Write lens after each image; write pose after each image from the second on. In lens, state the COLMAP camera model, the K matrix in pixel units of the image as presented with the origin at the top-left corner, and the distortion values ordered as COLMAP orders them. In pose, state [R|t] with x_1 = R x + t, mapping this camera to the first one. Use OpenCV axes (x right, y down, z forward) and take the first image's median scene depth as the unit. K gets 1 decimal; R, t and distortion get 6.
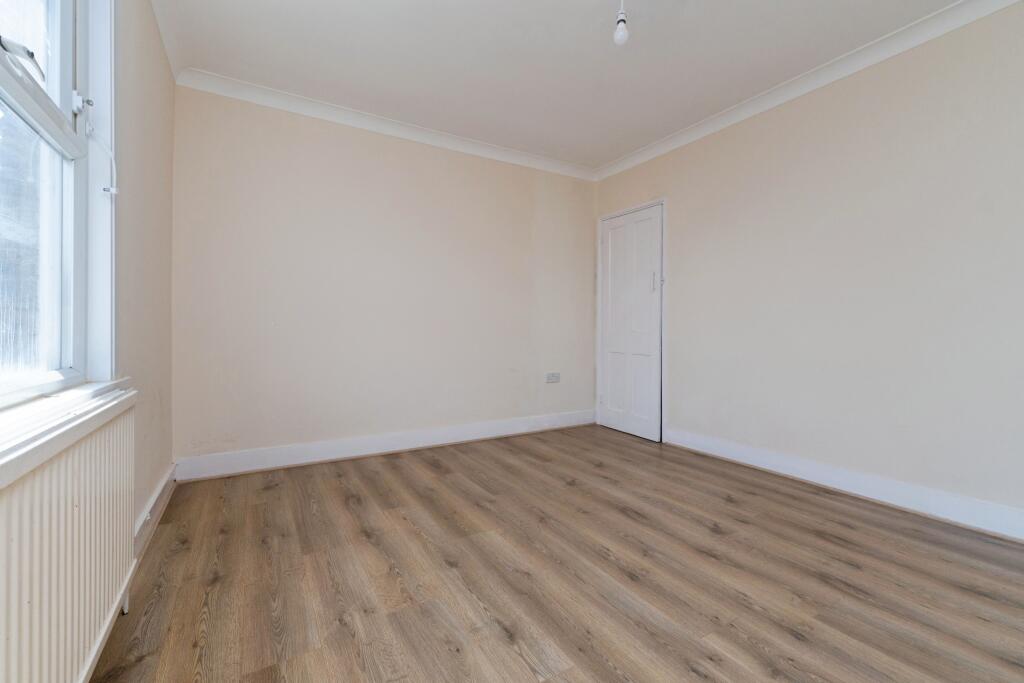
lens RADIAL K [[436.1, 0, 506.6], [0, 436.1, 334.9], [0, 0, 1]] dist [0.000668, 0.000021]
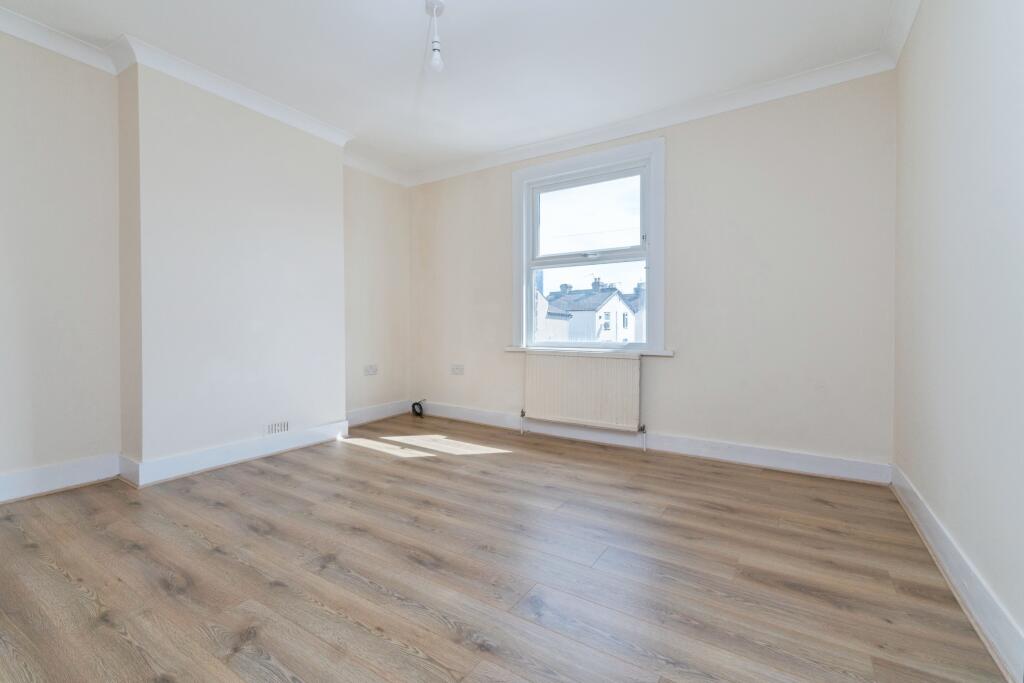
lens RADIAL K [[436.1, 0, 506.6], [0, 436.1, 334.9], [0, 0, 1]] dist [0.000668, 0.000021]
pose [[-0.897777, -0.001808, -0.440446, 0.527762], [-0.007814, 0.999900, 0.011823, 0.002104], [0.440380, 0.014056, -0.897701, 1.841575]]
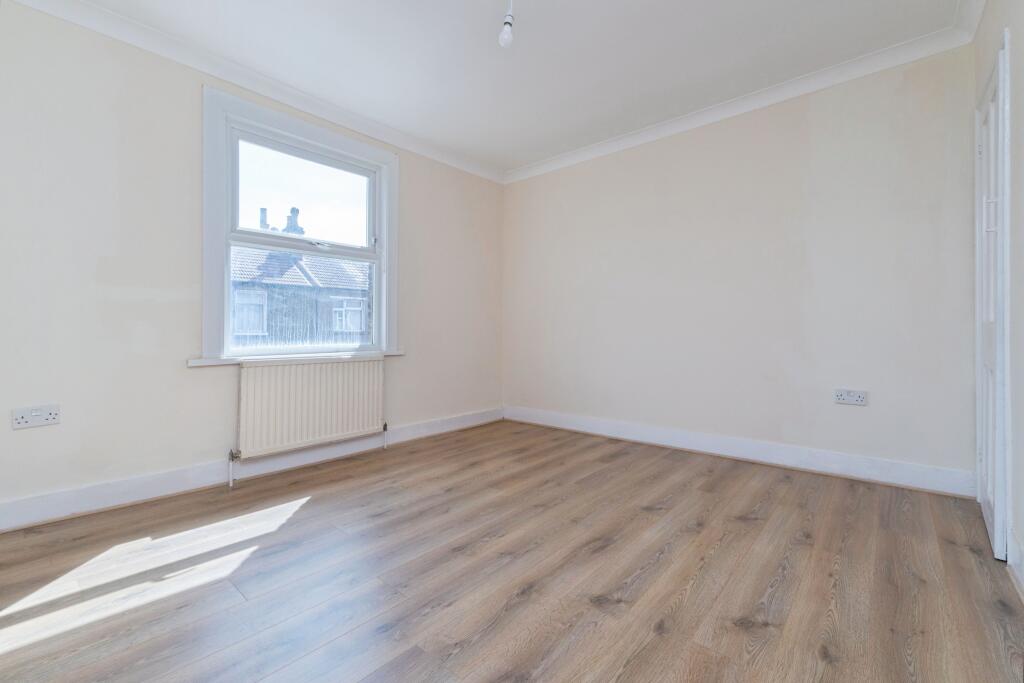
lens RADIAL K [[443.0, 0, 509.7], [0, 443.0, 332.9], [0, 0, 1]] dist [0.002979, 0.000218]
pose [[0.309617, -0.001490, -0.950860, 1.096862], [0.001562, 0.999998, -0.001058, 0.006133], [0.950860, -0.001158, 0.309618, 0.607825]]
